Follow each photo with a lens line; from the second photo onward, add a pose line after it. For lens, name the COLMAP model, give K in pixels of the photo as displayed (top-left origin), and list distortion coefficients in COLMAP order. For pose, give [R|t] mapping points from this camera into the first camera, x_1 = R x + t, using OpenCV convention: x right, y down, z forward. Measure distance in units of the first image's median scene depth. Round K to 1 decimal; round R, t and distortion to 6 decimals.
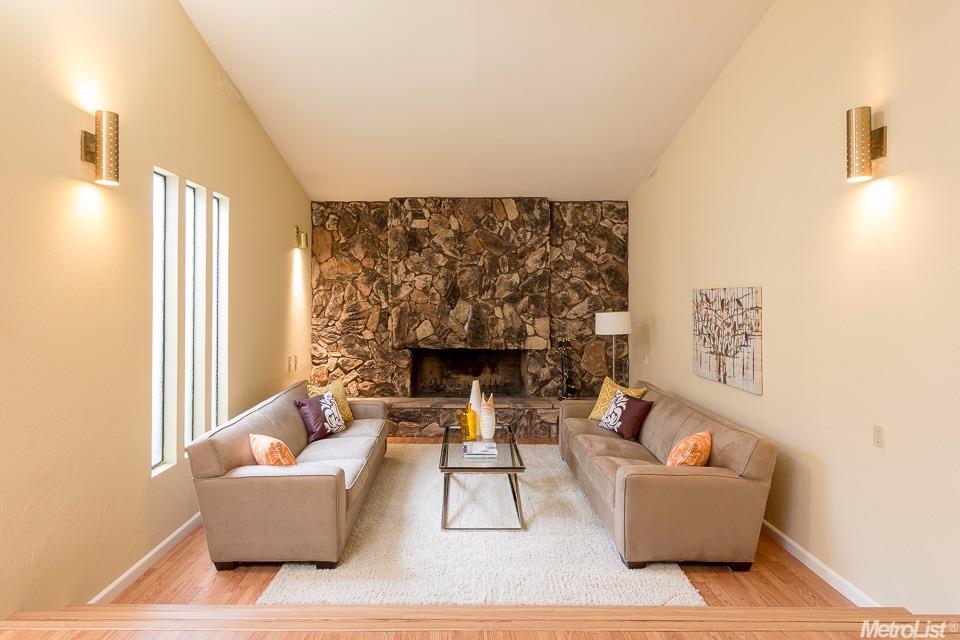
lens RADIAL K [[530.3, 0, 464.6], [0, 530.3, 291.5], [0, 0, 1]] dist [-0.000706, -0.000061]
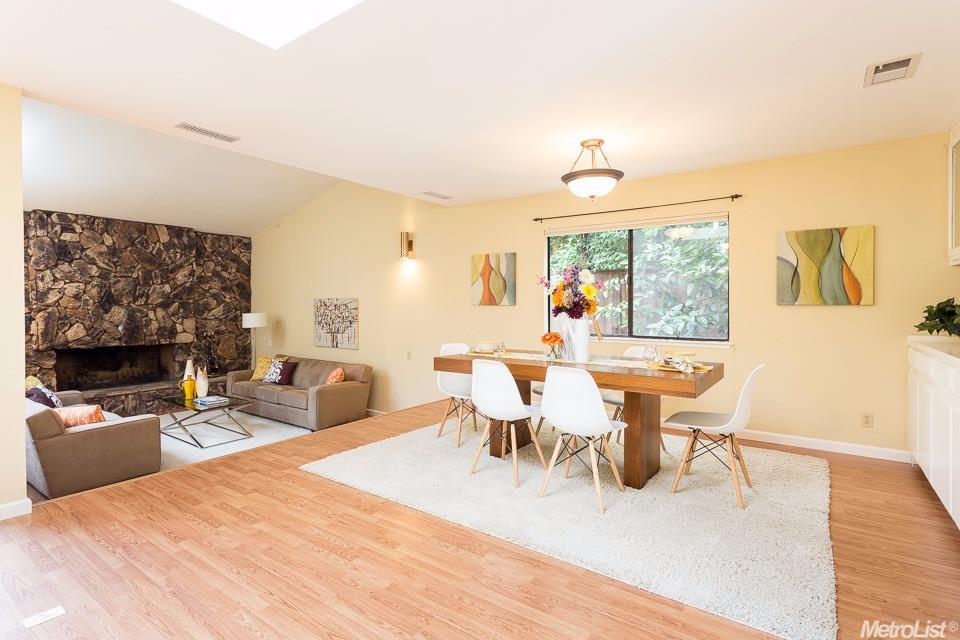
lens RADIAL K [[472.3, 0, 480.9], [0, 472.3, 306.4], [0, 0, 1]] dist [0.003770, 0.000331]
pose [[0.573487, -0.003943, 0.819205, -0.405738], [-0.009757, 0.999885, 0.011643, -0.002201], [-0.819157, -0.014670, 0.573382, -0.278808]]
